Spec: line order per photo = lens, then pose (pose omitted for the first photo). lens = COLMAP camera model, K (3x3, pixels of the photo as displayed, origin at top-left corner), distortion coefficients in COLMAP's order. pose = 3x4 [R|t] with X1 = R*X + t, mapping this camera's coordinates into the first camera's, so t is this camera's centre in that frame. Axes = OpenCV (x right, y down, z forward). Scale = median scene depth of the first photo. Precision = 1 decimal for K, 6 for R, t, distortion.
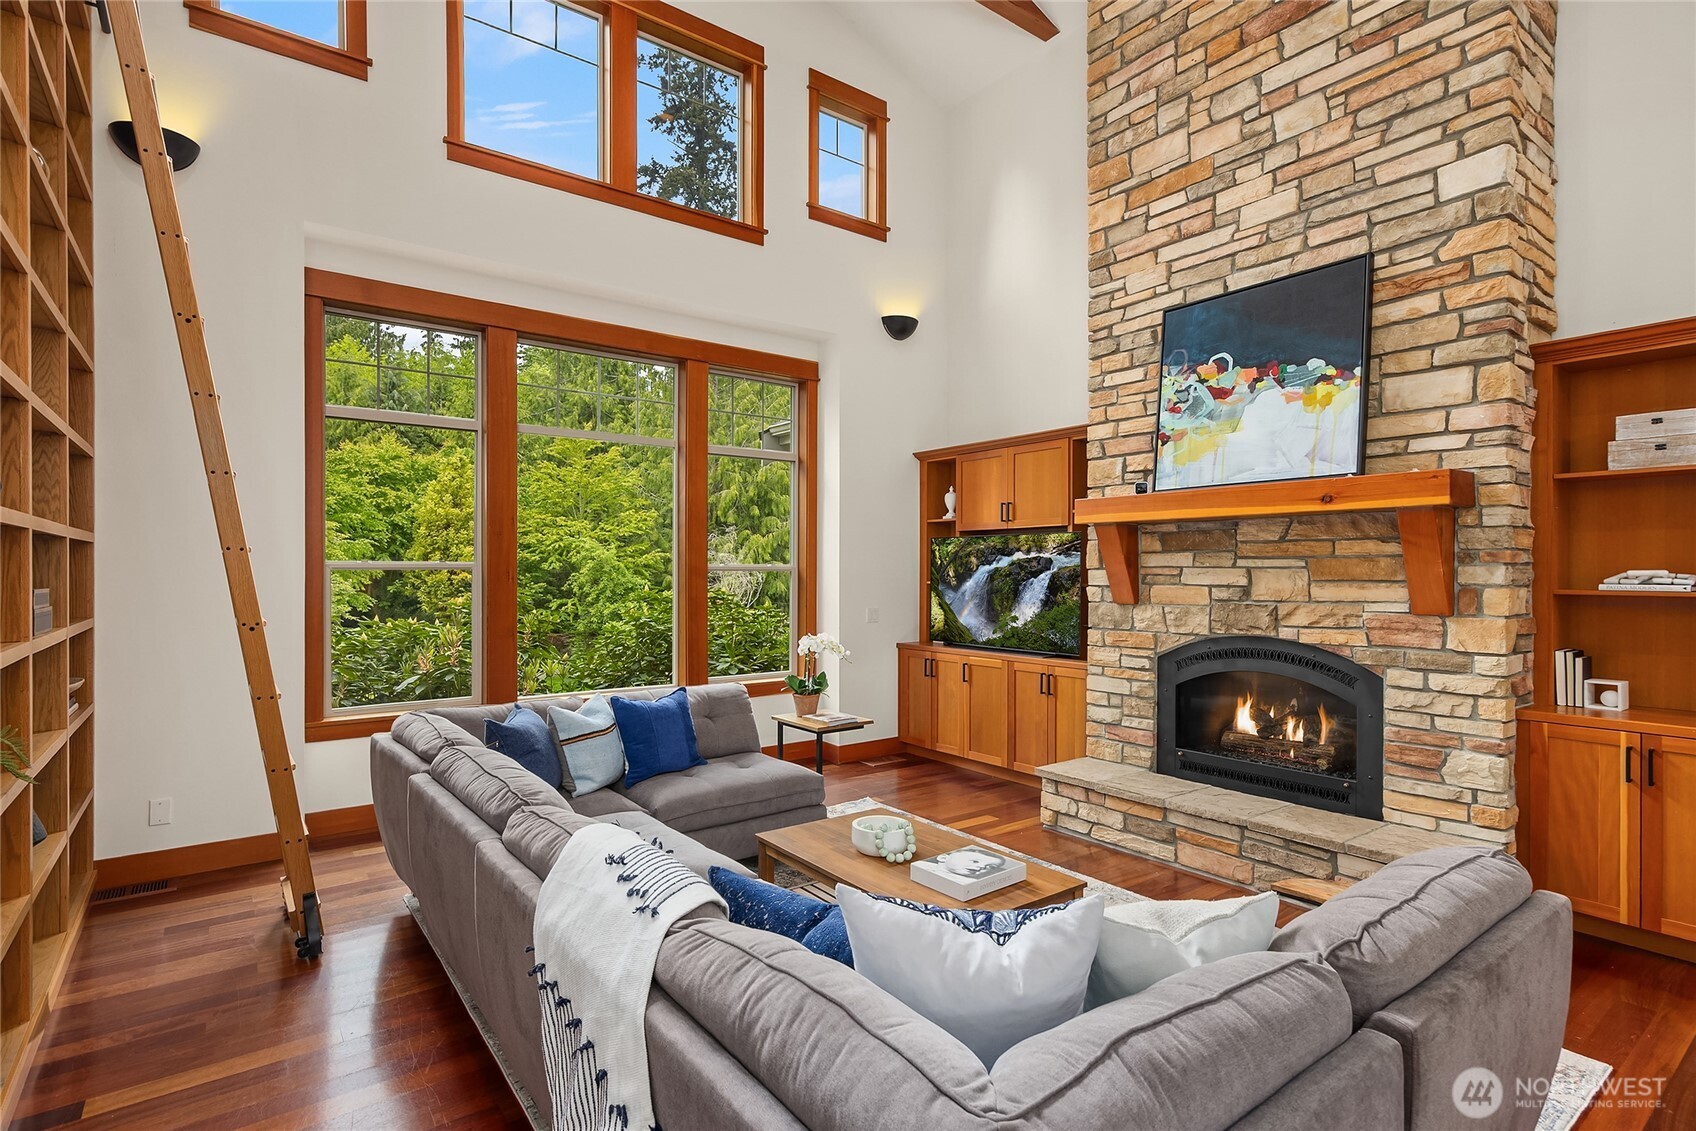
lens RADIAL K [[822.7, 0, 837.5], [0, 822.7, 577.4], [0, 0, 1]] dist [0.002484, -0.000322]
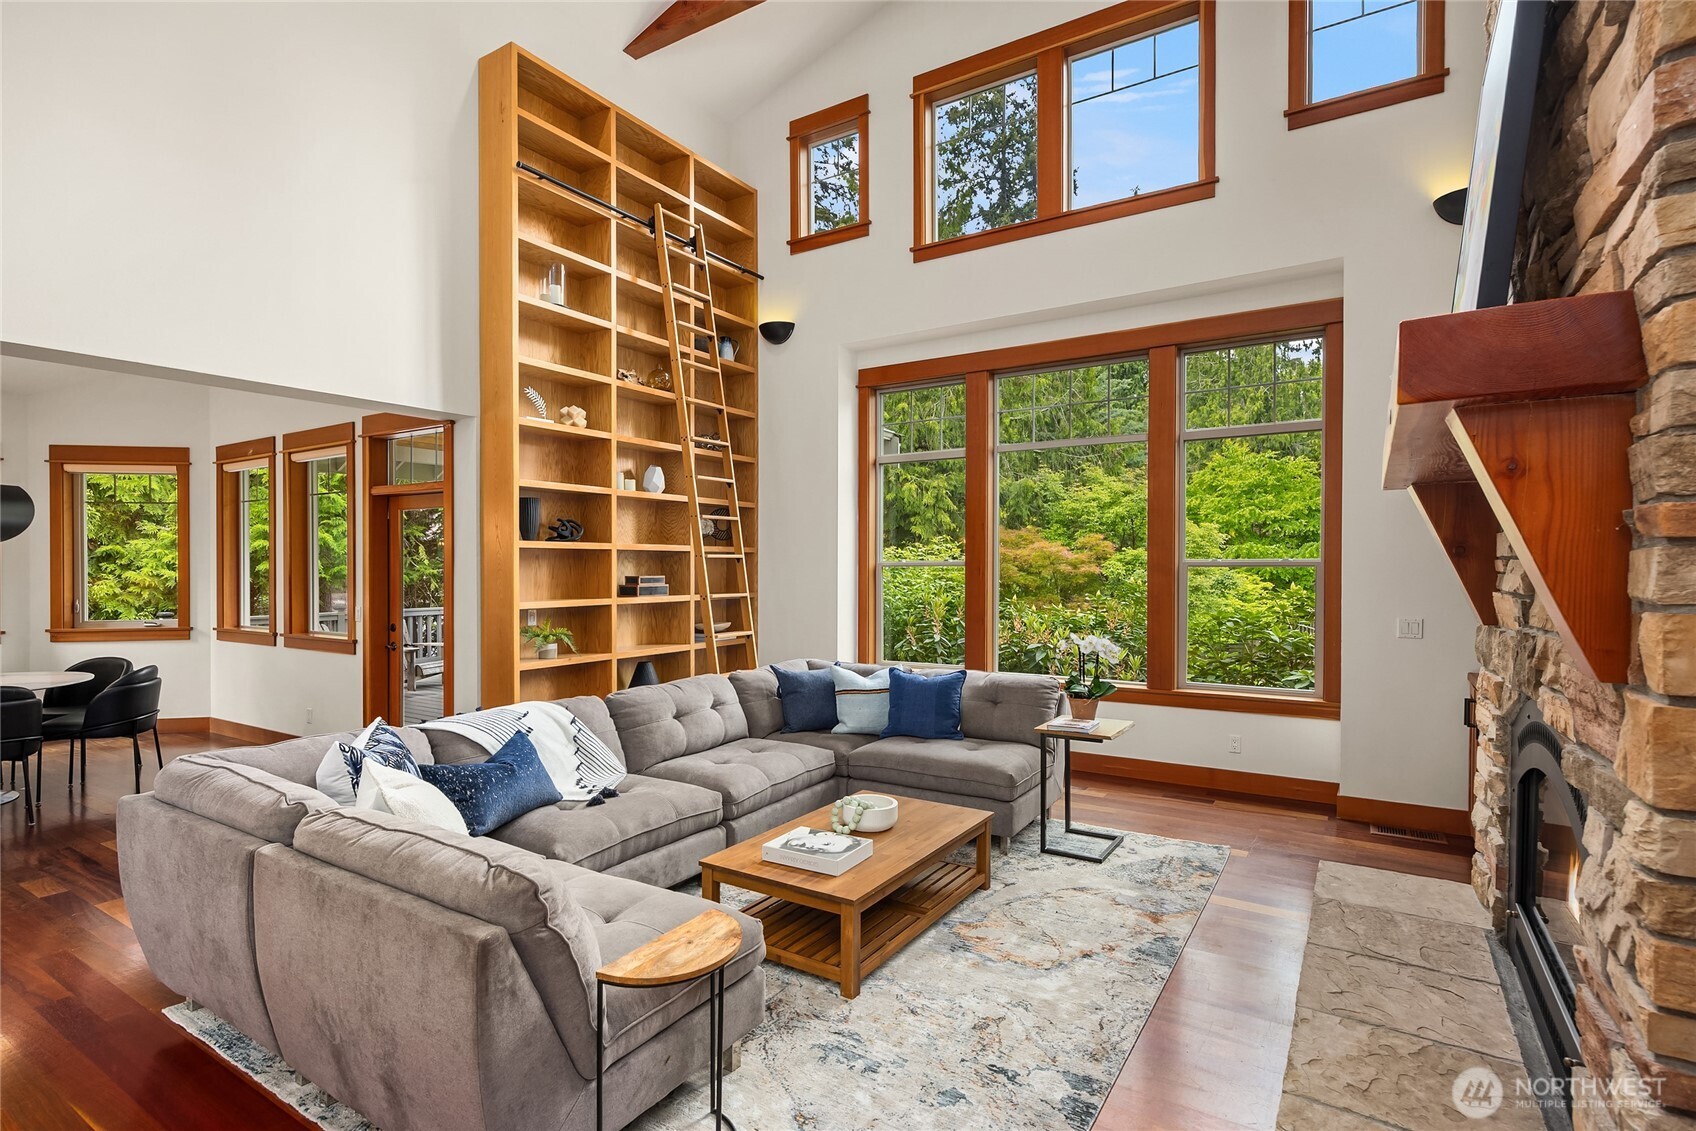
lens RADIAL K [[822.7, 0, 872.0], [0, 822.7, 568.4], [0, 0, 1]] dist [0.002484, -0.000322]
pose [[0.375164, -0.002679, -0.926954, 0.810868], [-0.007103, 0.999958, -0.005765, 0.002609], [0.926931, 0.008746, 0.375130, 0.466557]]
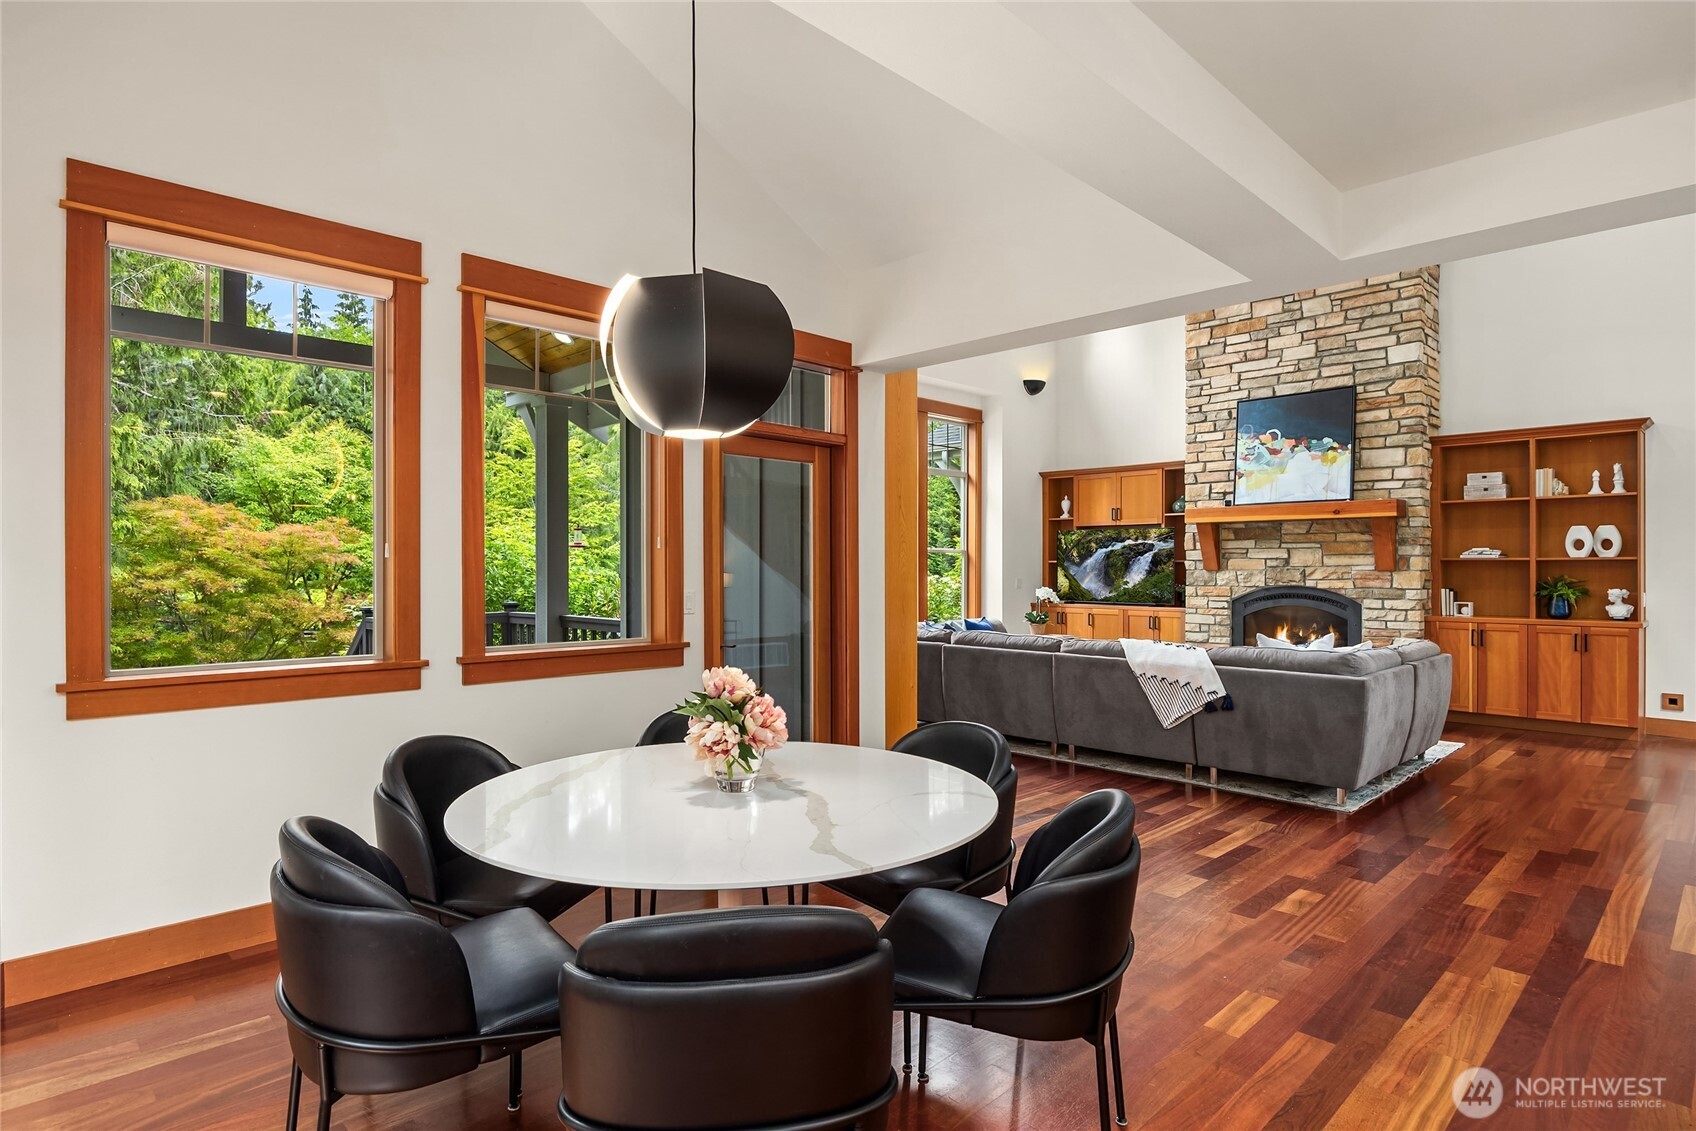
lens RADIAL K [[893.5, 0, 839.8], [0, 893.5, 571.8], [0, 0, 1]] dist [-0.003992, -0.000097]
pose [[0.990571, -0.001696, 0.136987, -0.747123], [0.002027, 0.999995, -0.002275, 0.042651], [-0.136982, 0.002532, 0.990570, -0.810366]]
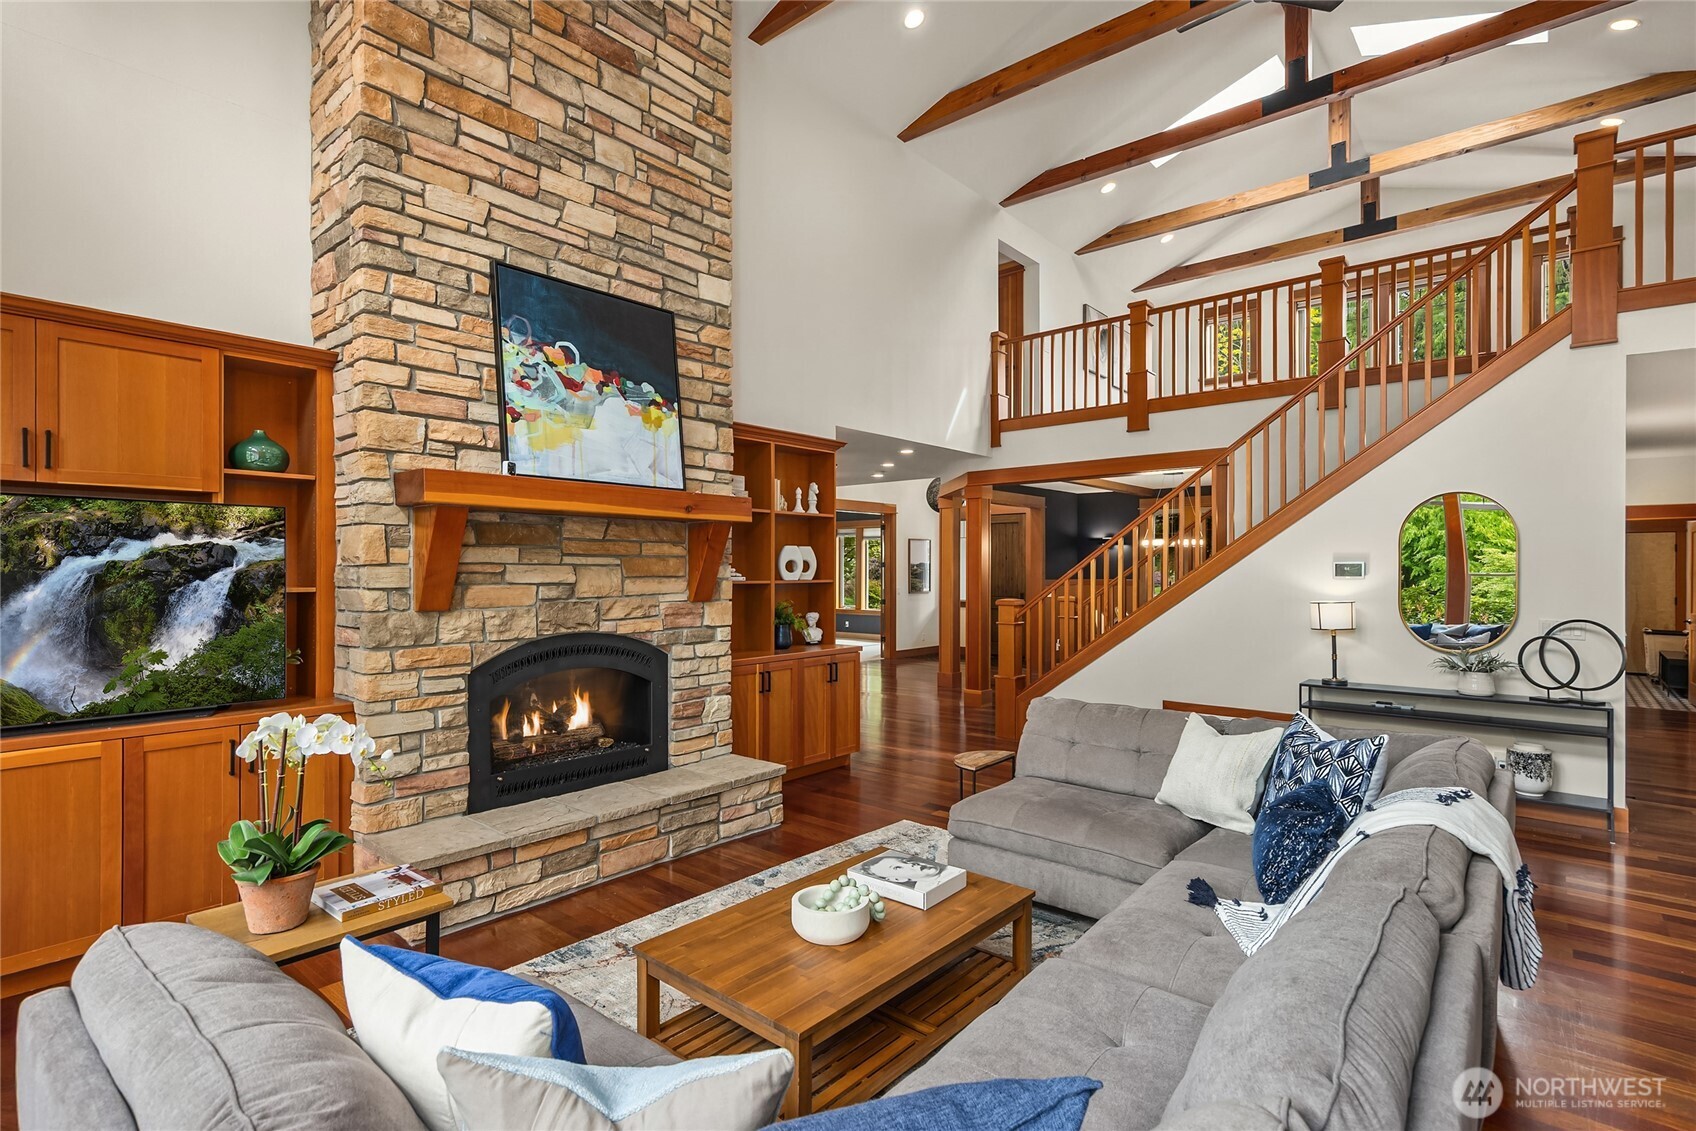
lens RADIAL K [[822.7, 0, 838.5], [0, 822.7, 568.2], [0, 0, 1]] dist [0.002484, -0.000322]
pose [[-0.215058, 0.000258, 0.976601, -0.542767], [0.005977, 0.999982, 0.001052, -0.007275], [-0.976583, 0.006063, -0.215056, 0.900127]]
